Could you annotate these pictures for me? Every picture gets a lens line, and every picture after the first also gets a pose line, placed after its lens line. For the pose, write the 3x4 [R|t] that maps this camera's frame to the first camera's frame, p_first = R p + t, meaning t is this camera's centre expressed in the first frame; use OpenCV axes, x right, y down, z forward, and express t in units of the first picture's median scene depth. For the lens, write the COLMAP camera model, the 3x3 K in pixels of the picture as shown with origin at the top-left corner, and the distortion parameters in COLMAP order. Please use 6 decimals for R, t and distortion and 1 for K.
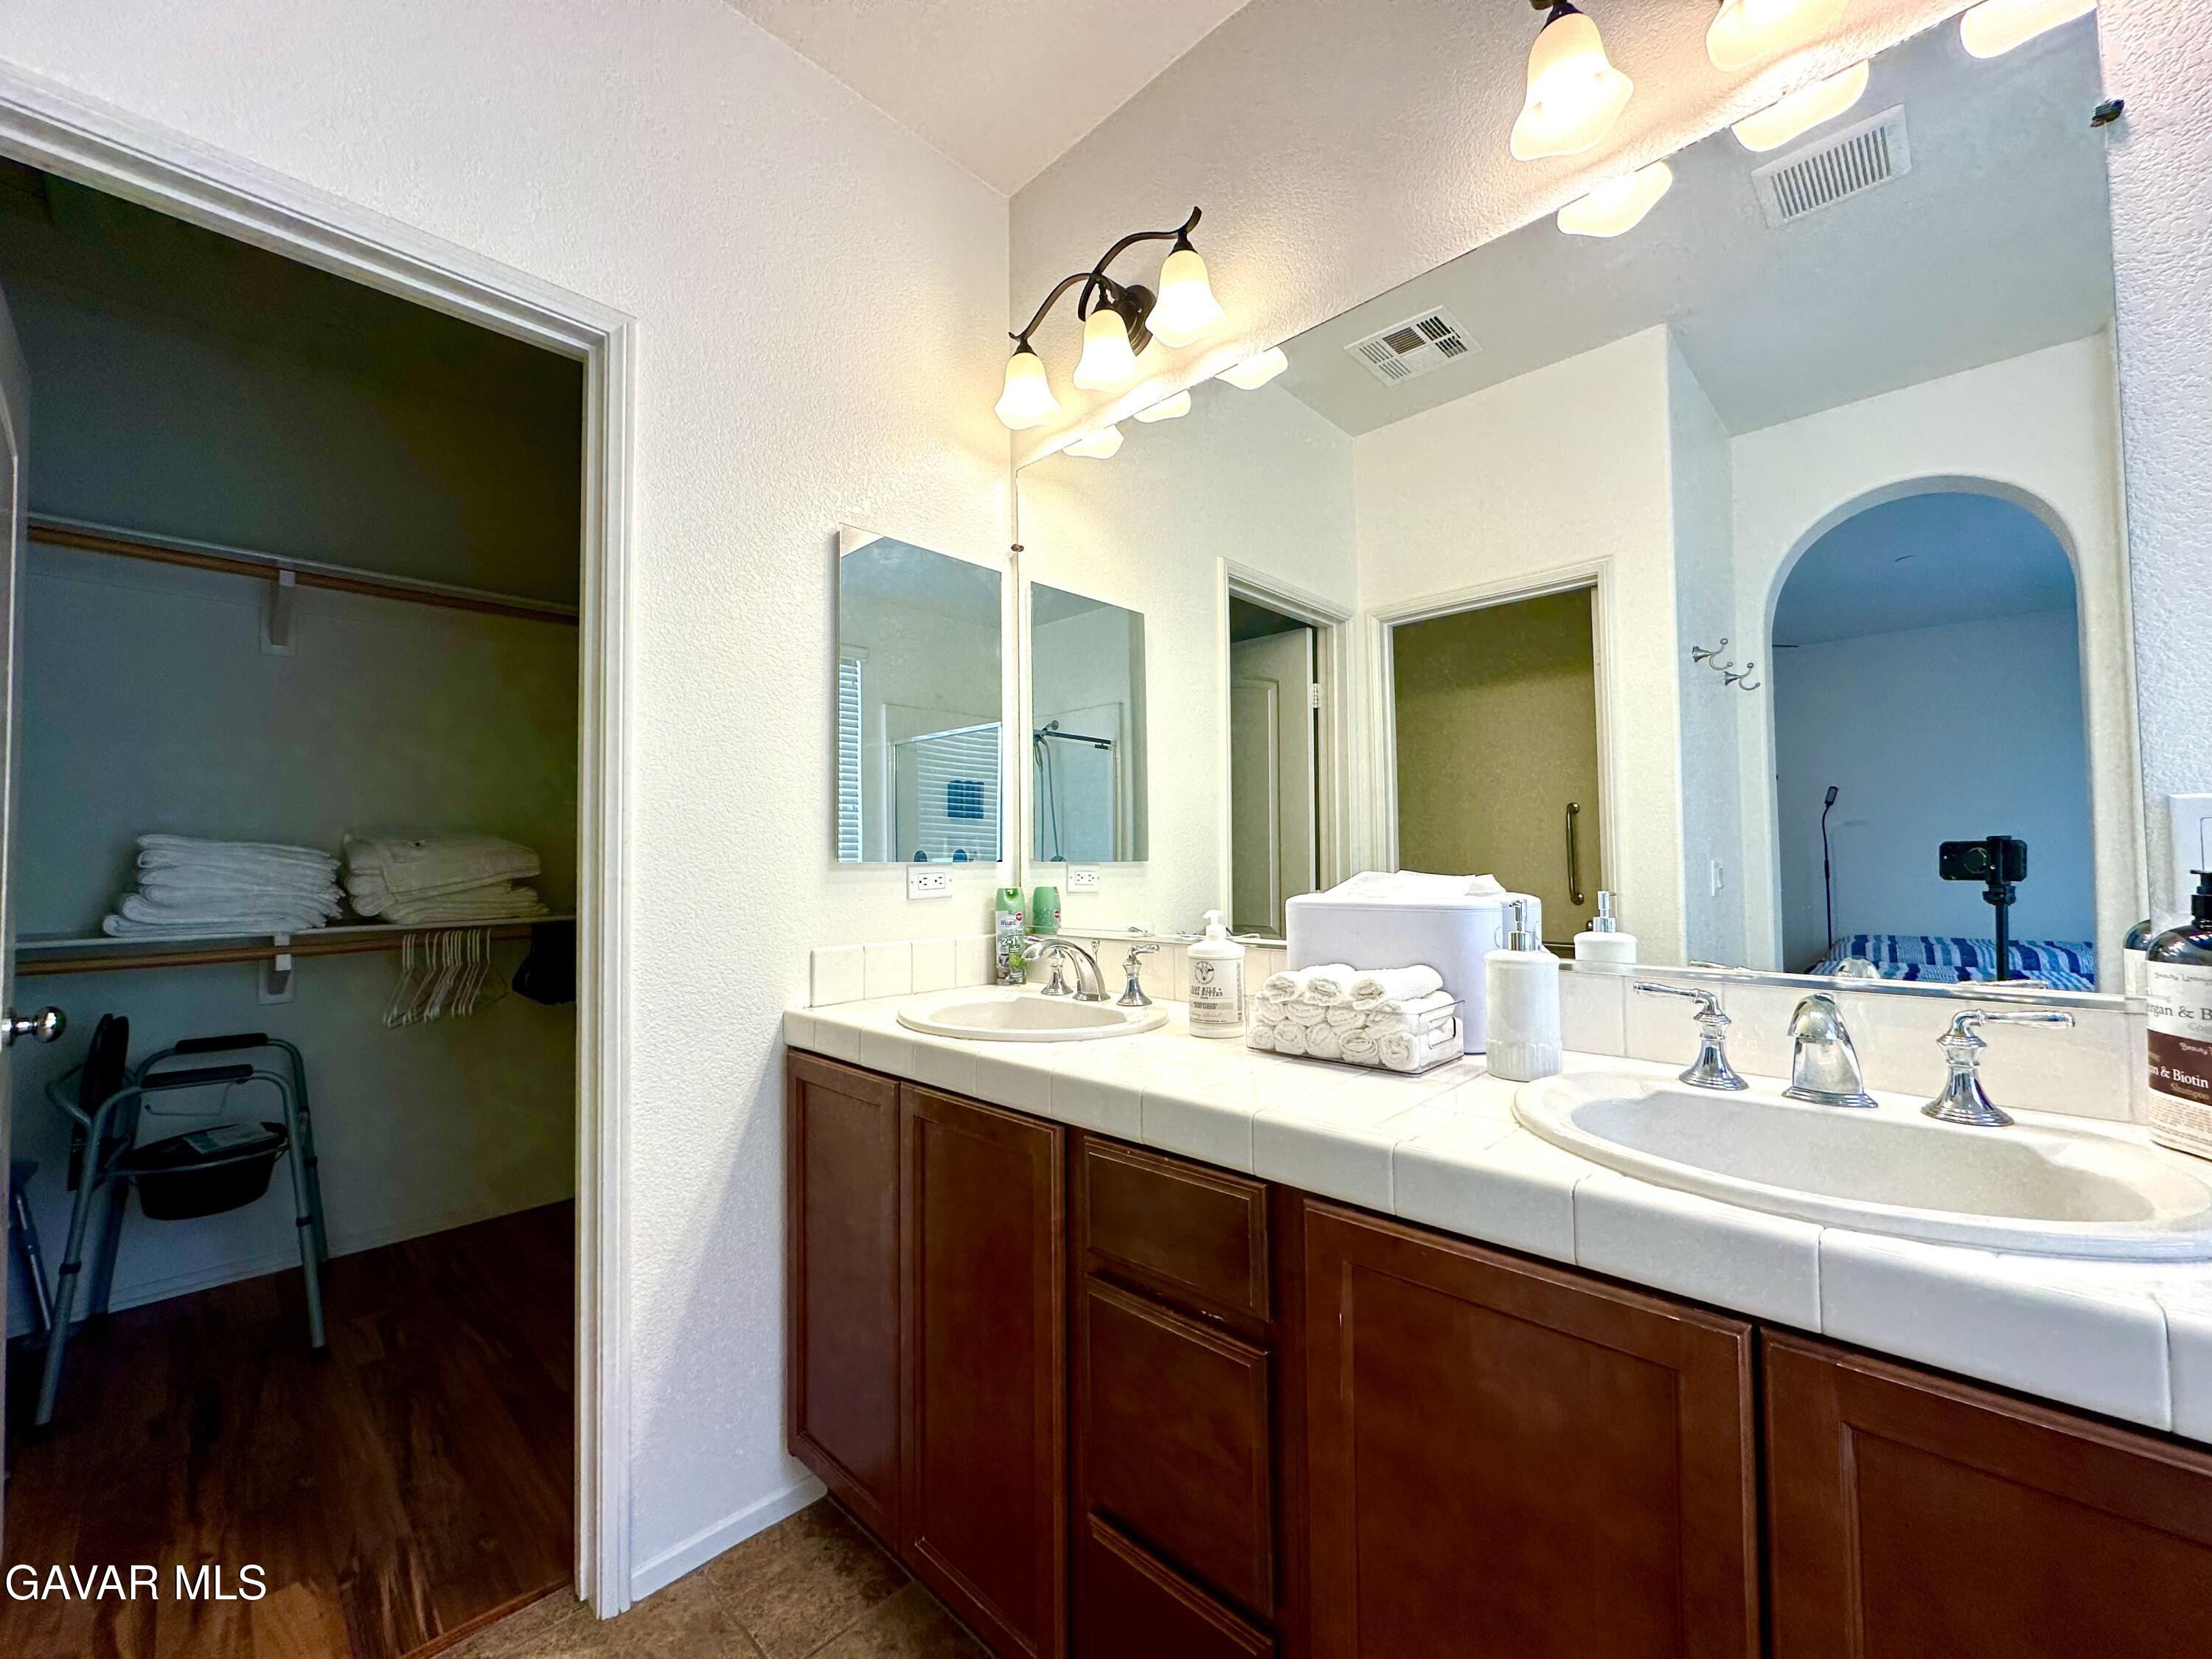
lens RADIAL K [[880.4, 0, 1105.0], [0, 880.4, 830.6], [0, 0, 1]] dist [-0.005358, 0.000577]
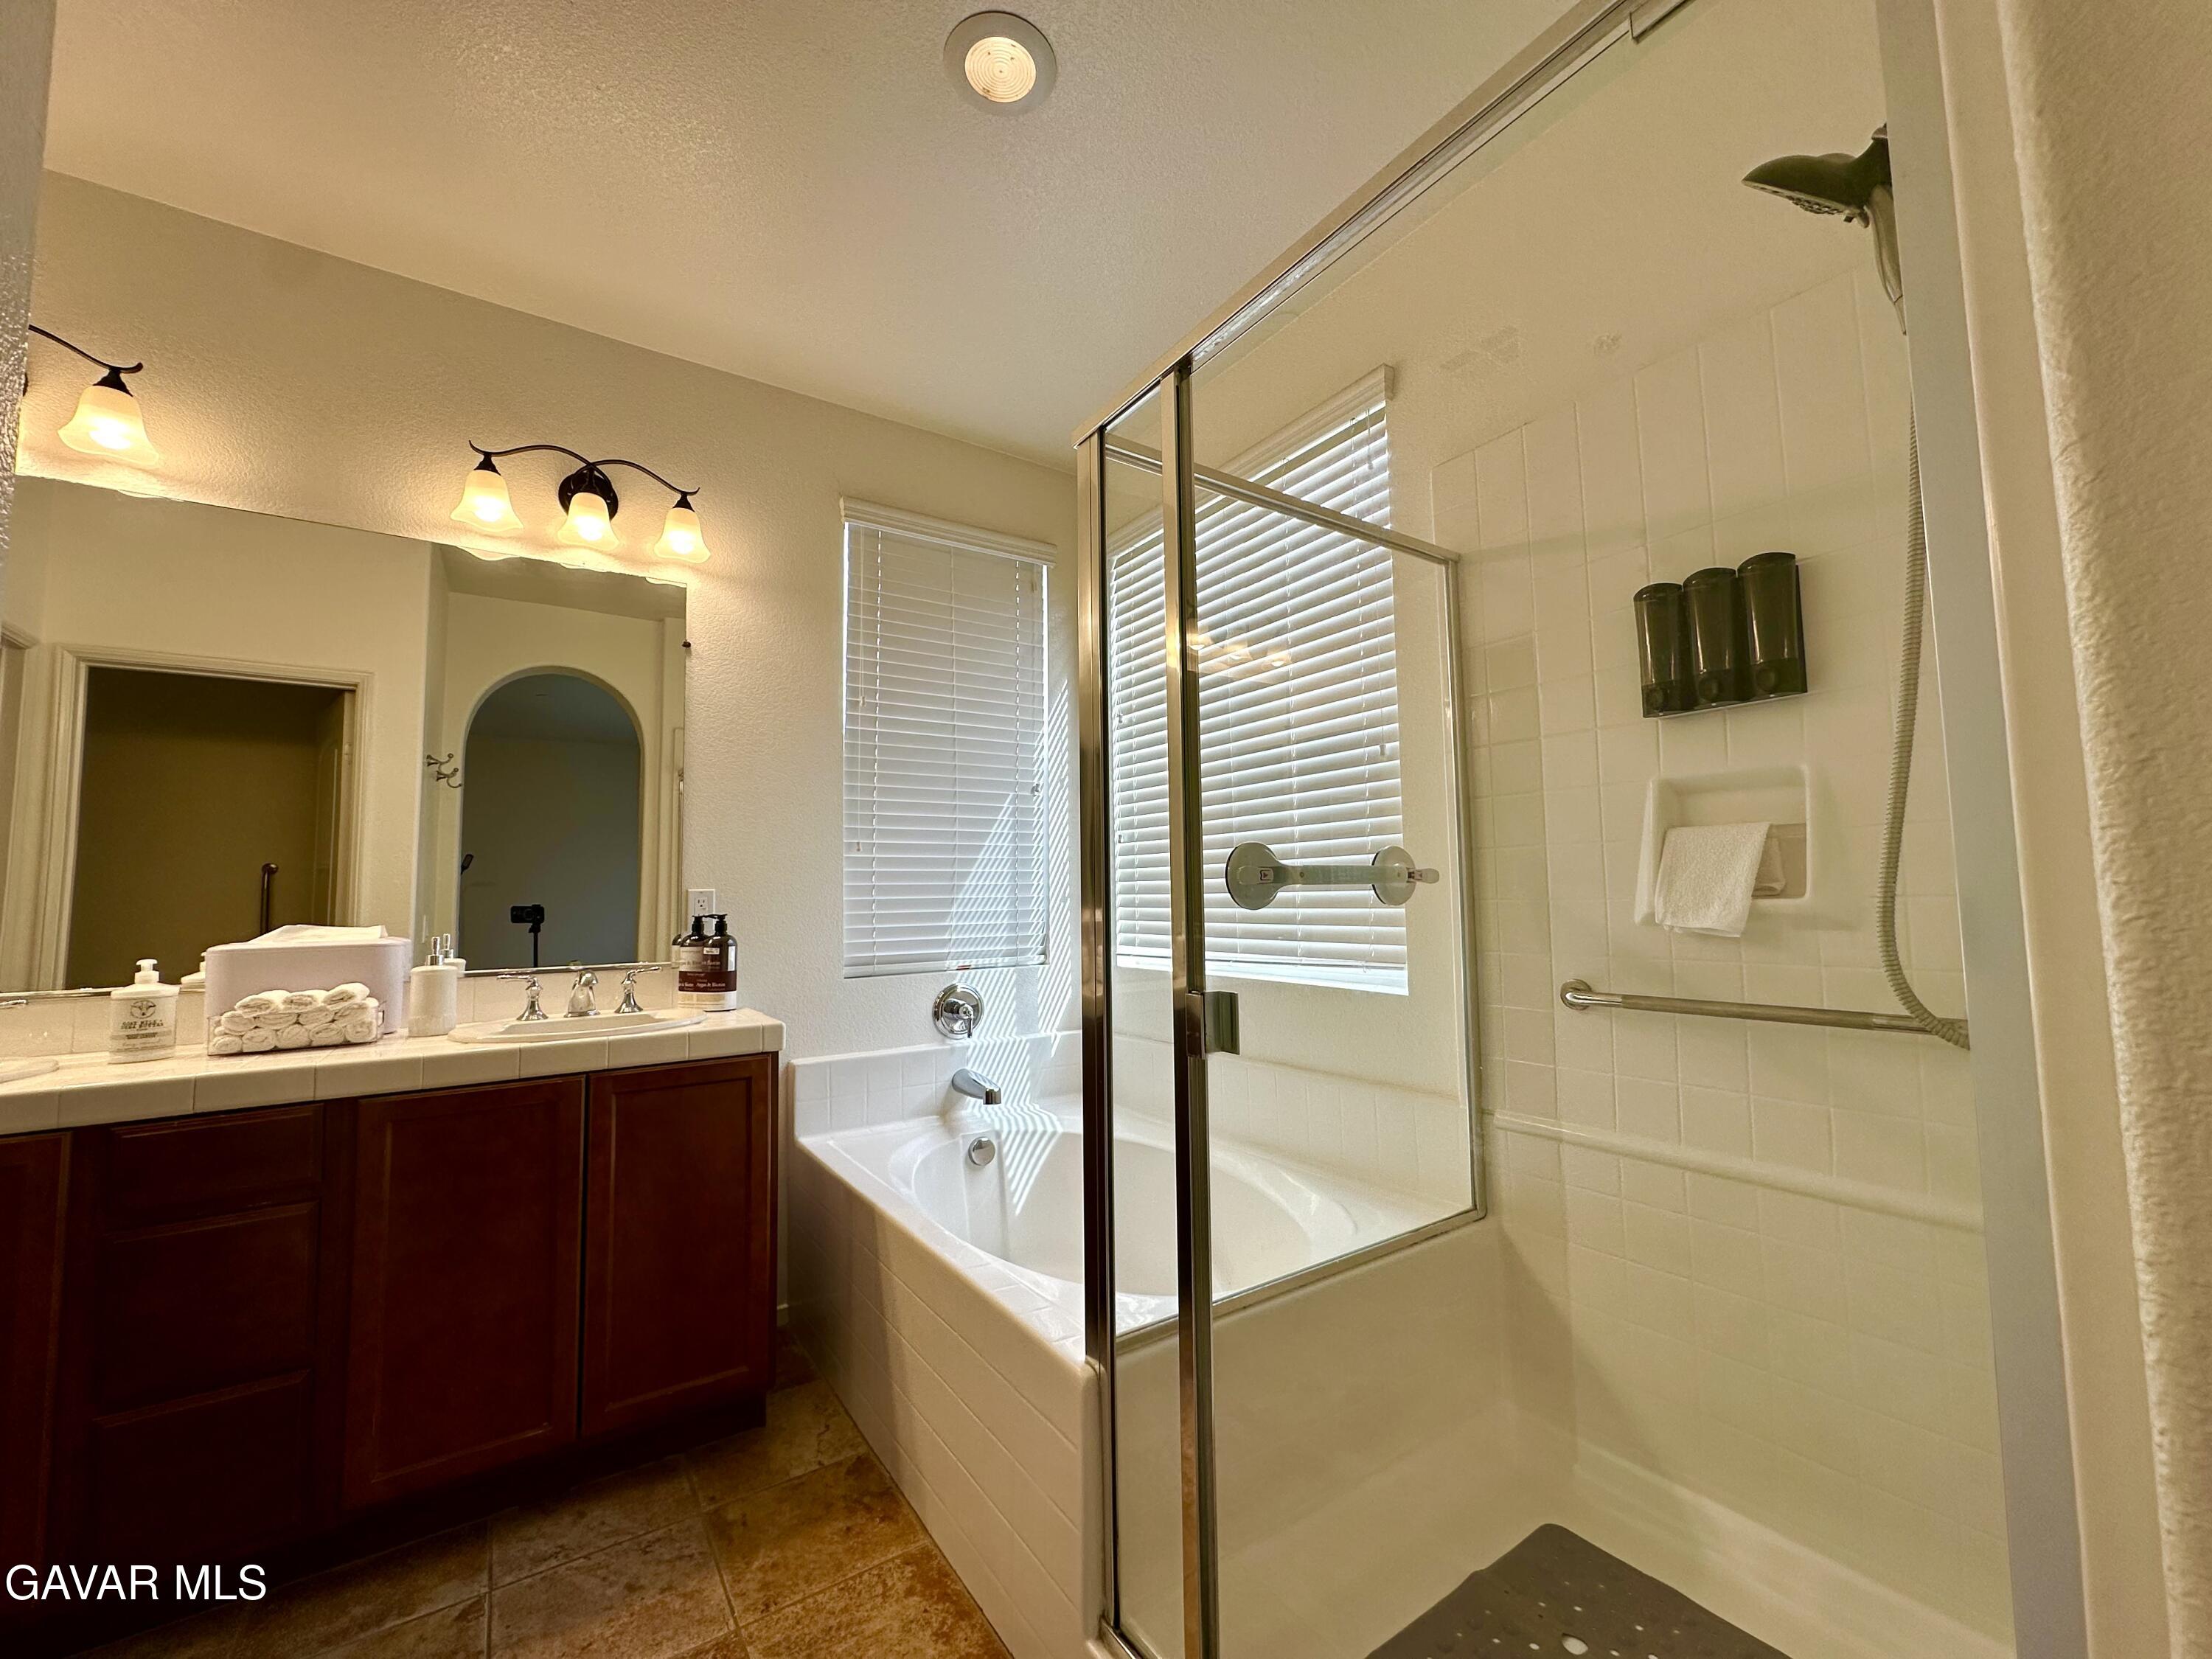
lens RADIAL K [[880.4, 0, 1105.0], [0, 880.4, 830.6], [0, 0, 1]] dist [-0.005358, 0.000577]
pose [[0.212785, 0.081790, 0.973670, -0.946451], [-0.019421, 0.996648, -0.079476, -0.022216], [-0.976906, -0.001998, 0.213661, -0.685782]]
